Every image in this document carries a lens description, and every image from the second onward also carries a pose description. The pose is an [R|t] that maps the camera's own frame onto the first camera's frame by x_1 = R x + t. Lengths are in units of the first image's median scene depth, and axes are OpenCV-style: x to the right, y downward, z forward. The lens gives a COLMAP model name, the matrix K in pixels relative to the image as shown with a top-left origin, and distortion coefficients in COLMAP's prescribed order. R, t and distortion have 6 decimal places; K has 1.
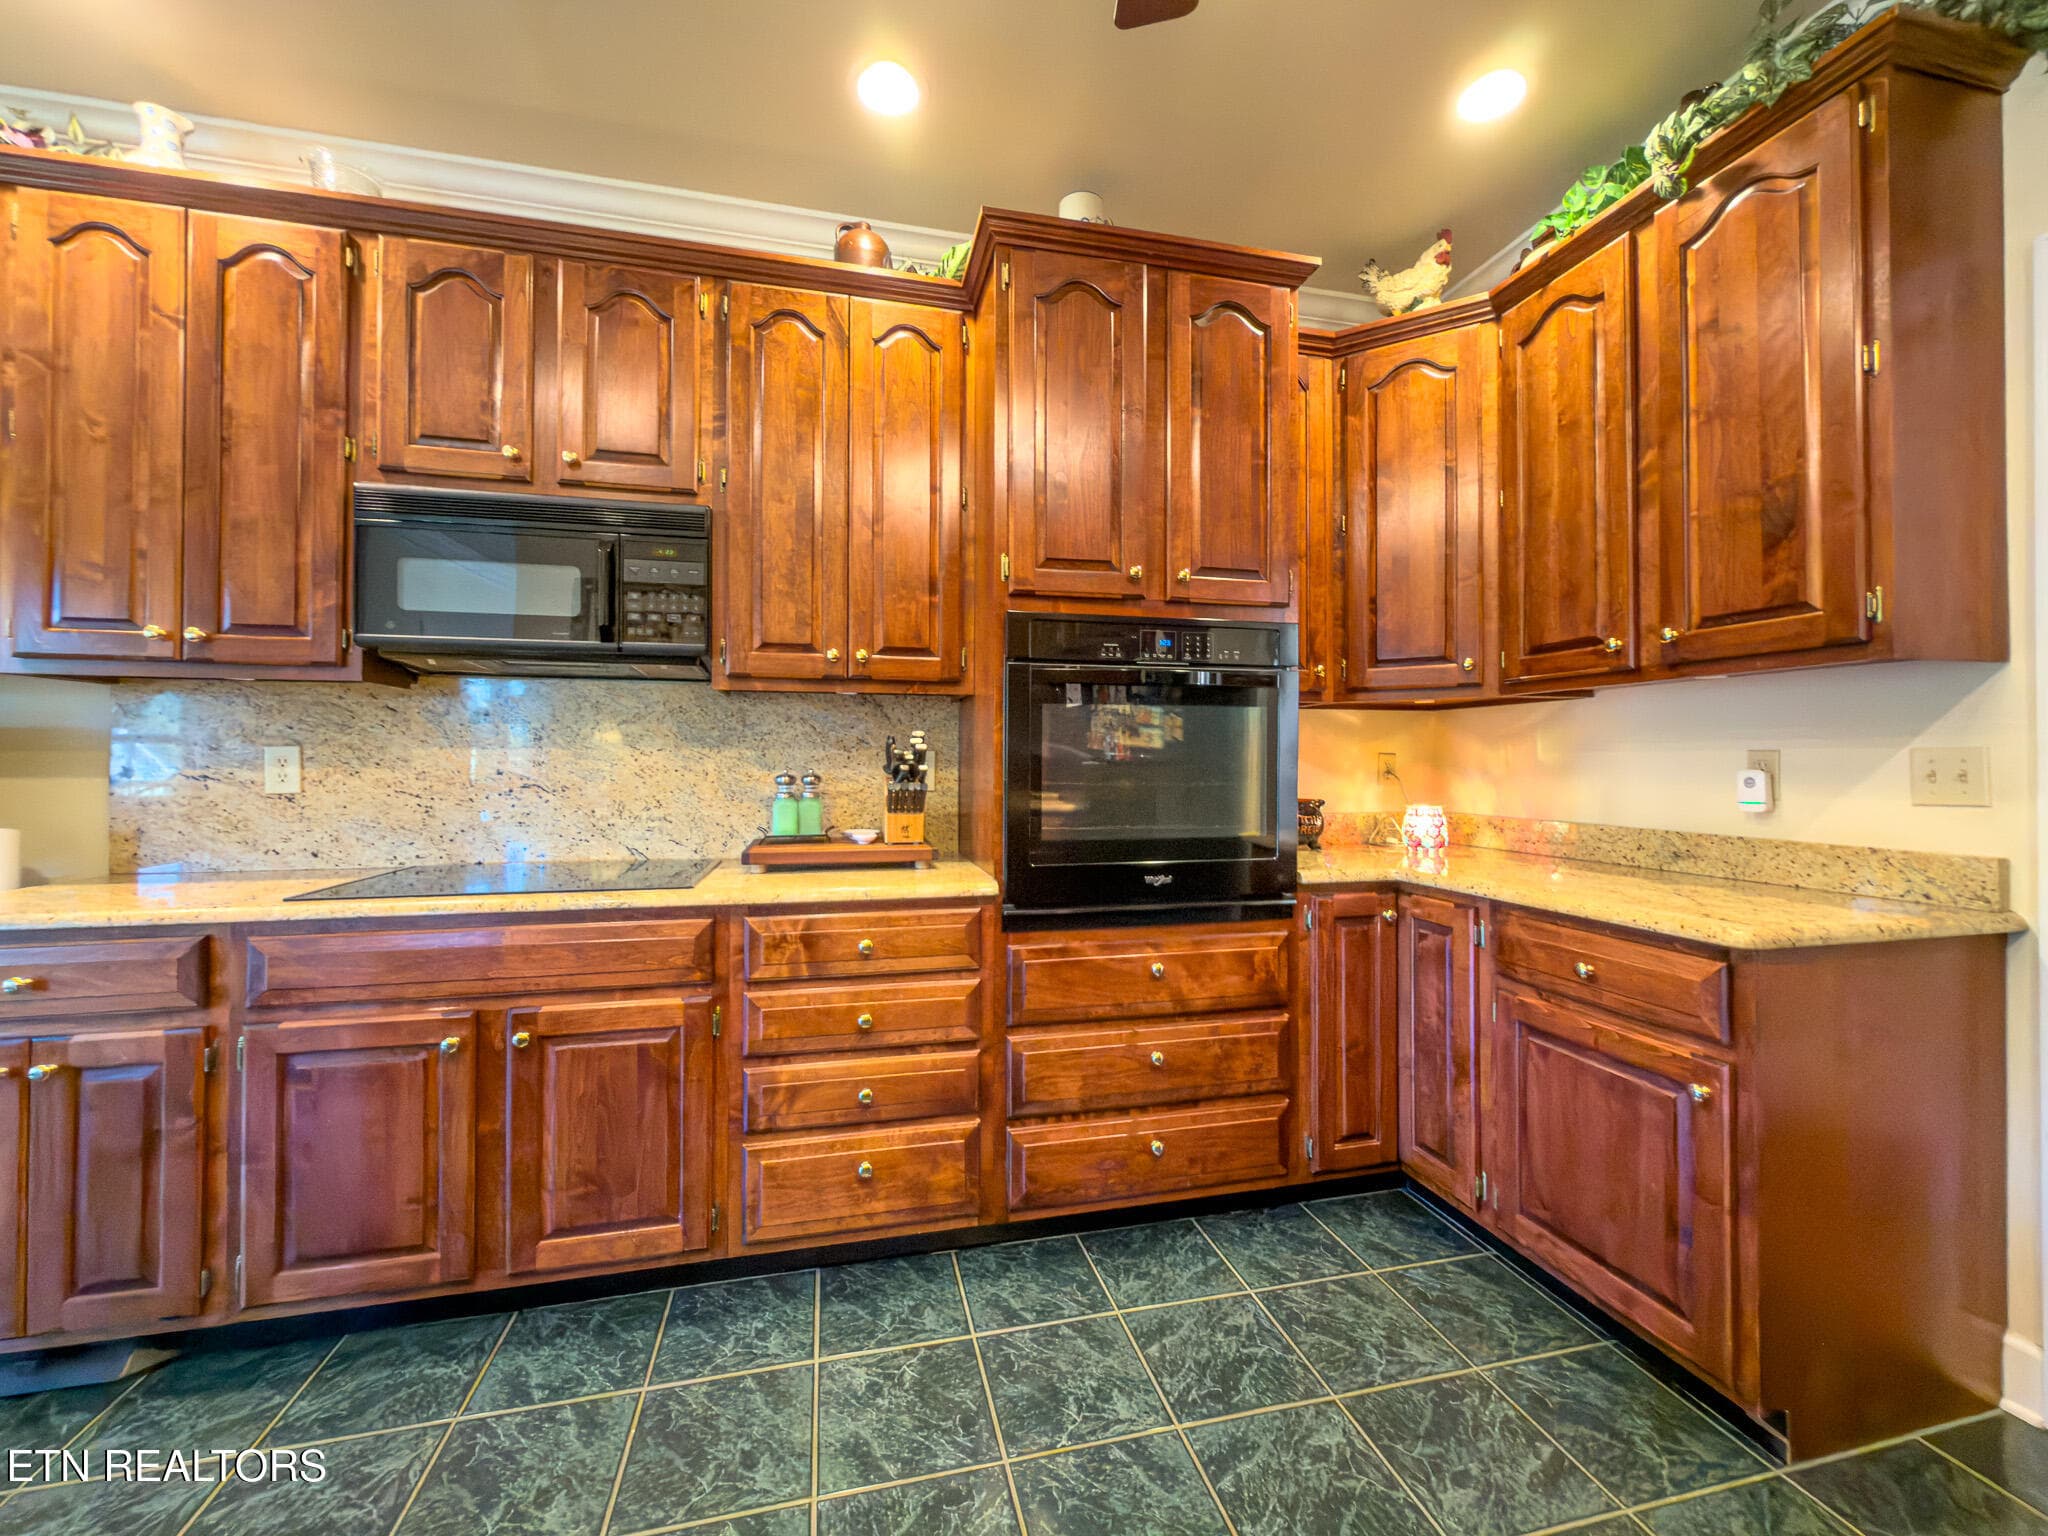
lens RADIAL K [[830.3, 0, 1026.0], [0, 830.3, 754.2], [0, 0, 1]] dist [-0.000349, -0.000131]
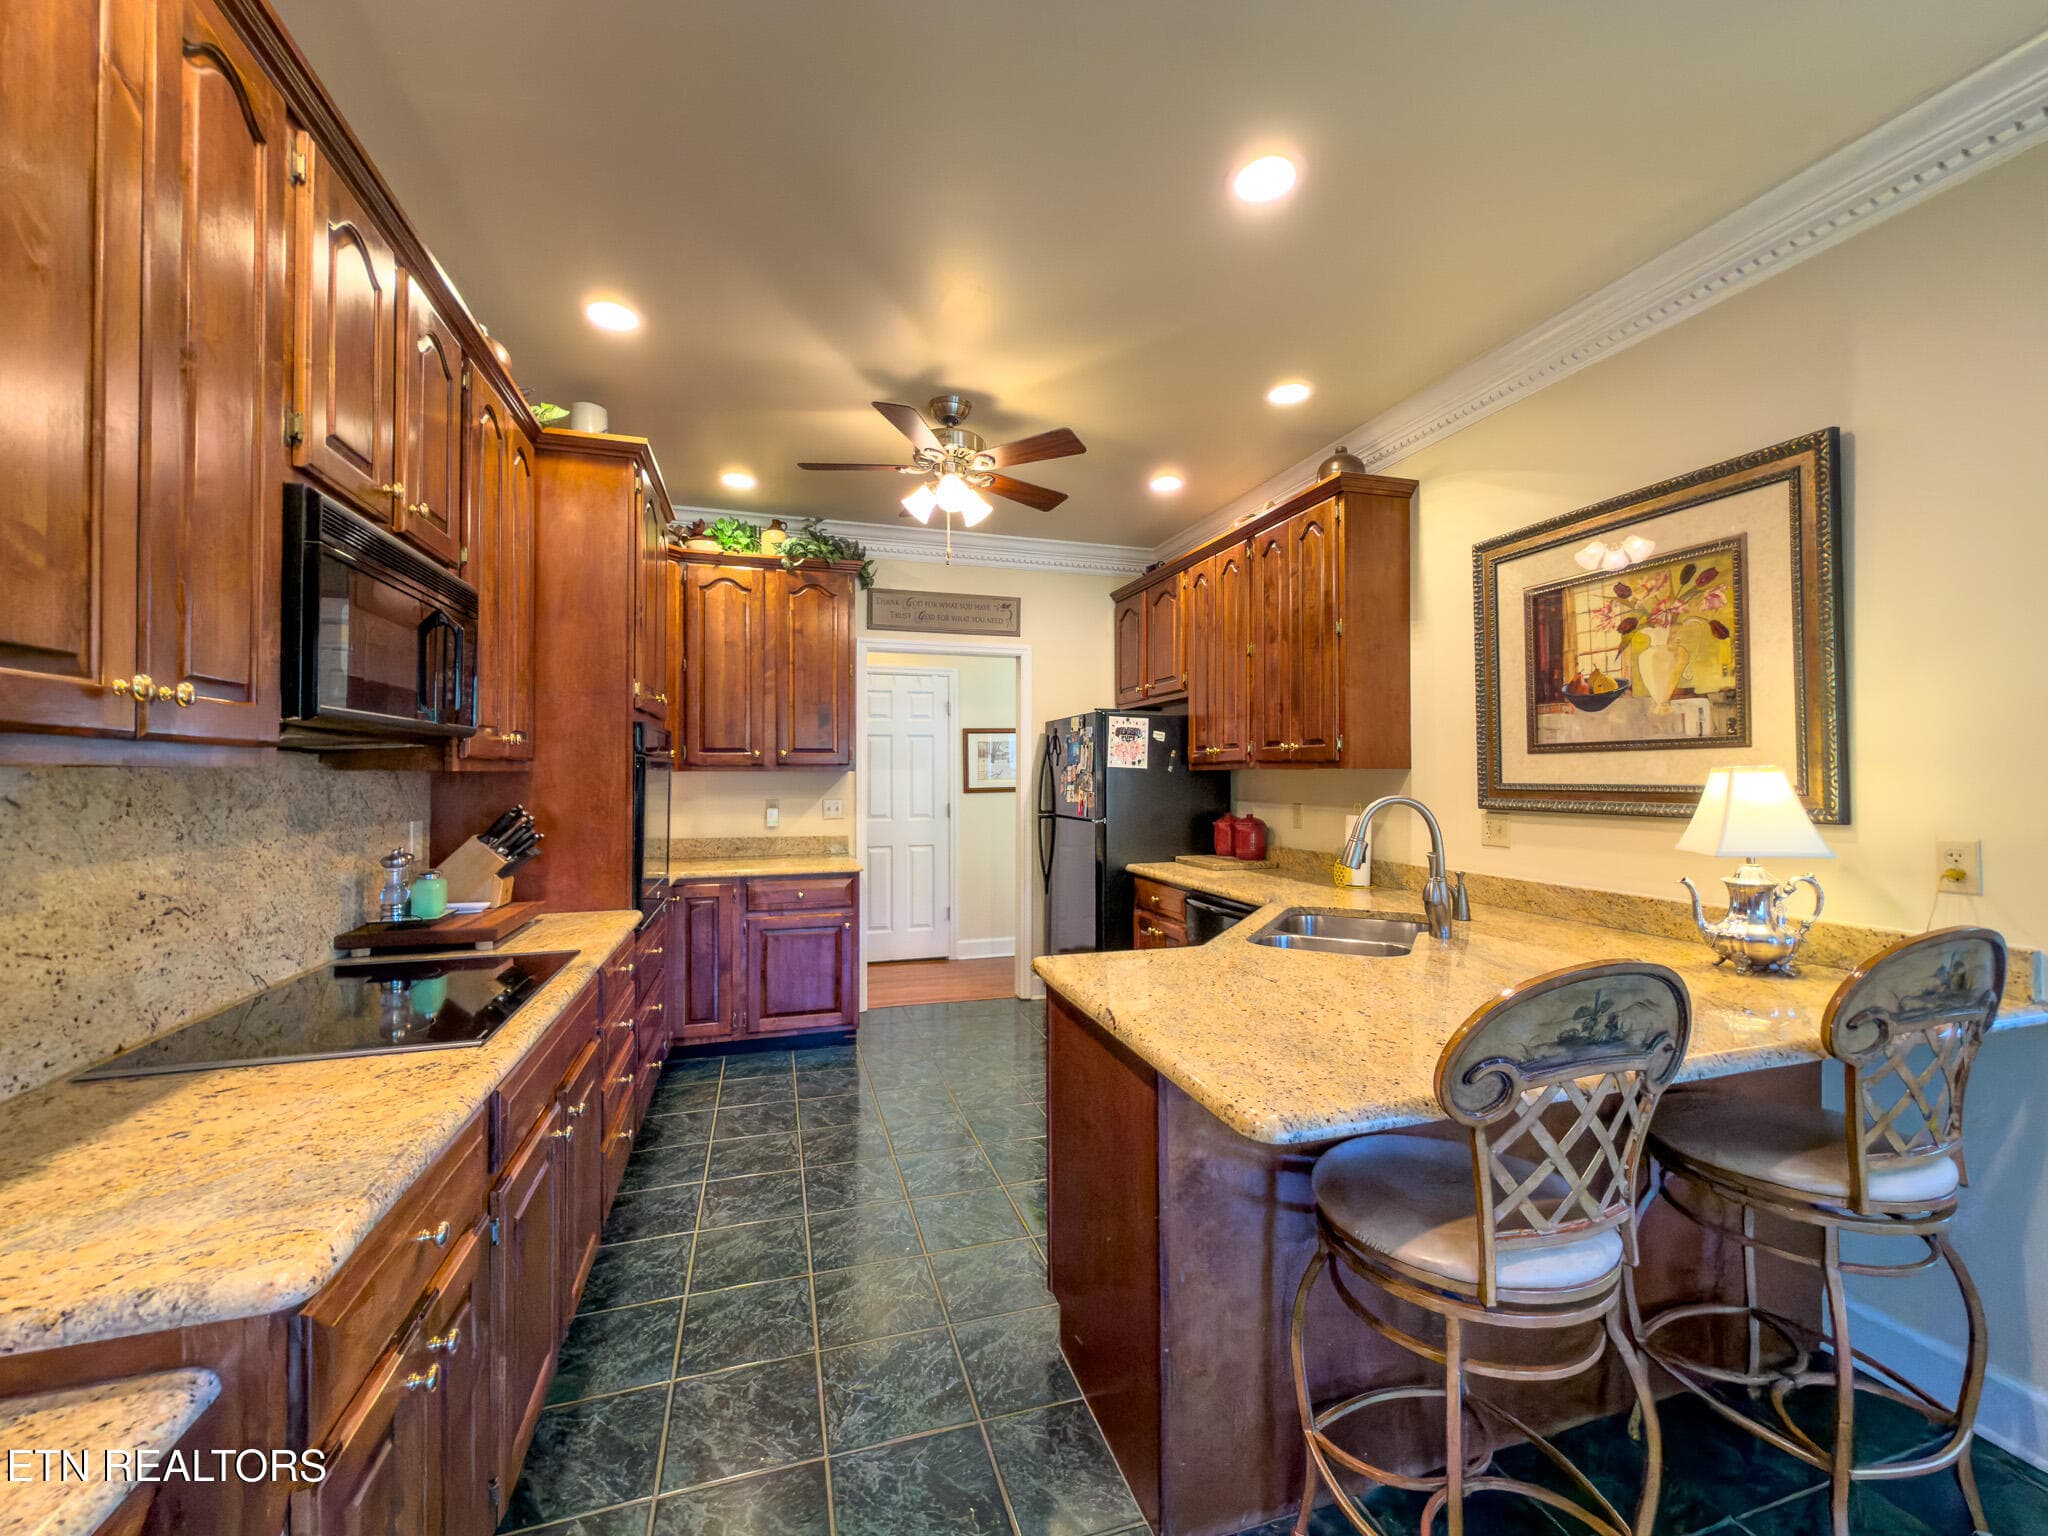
lens RADIAL K [[821.2, 0, 1024.0], [0, 821.2, 768.0], [0, 0, 1]] dist [0.000311, 0.000037]
pose [[-0.063817, 0.004558, 0.997951, -1.591390], [-0.008387, 0.999952, -0.005103, -0.095096], [-0.997926, -0.008695, -0.063775, 0.456066]]
